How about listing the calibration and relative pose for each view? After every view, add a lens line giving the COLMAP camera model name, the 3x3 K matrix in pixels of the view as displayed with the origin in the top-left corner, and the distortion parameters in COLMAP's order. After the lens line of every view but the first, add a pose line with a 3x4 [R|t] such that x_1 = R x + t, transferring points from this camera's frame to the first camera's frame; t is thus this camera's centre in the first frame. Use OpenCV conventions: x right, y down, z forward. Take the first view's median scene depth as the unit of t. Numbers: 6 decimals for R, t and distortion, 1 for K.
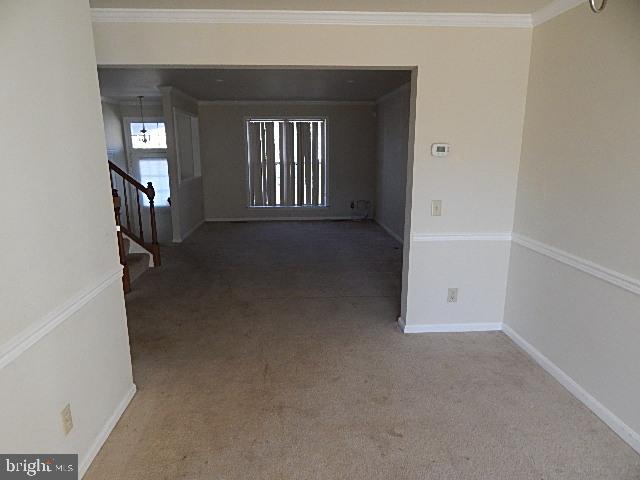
lens RADIAL K [[423.4, 0, 321.2], [0, 423.4, 239.1], [0, 0, 1]] dist [-0.027855, -0.001238]
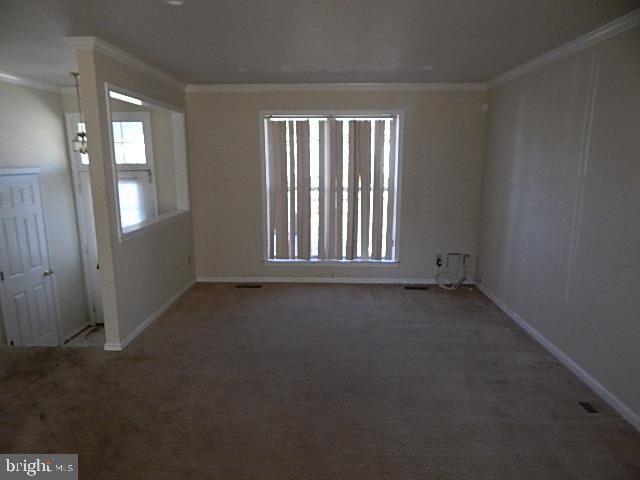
lens RADIAL K [[423.4, 0, 316.9], [0, 423.4, 241.9], [0, 0, 1]] dist [-0.027855, -0.001238]
pose [[0.994529, 0.022465, -0.102015, -0.037829], [-0.024168, 0.999588, -0.015486, -0.096501], [0.101625, 0.017867, 0.994662, 0.409280]]
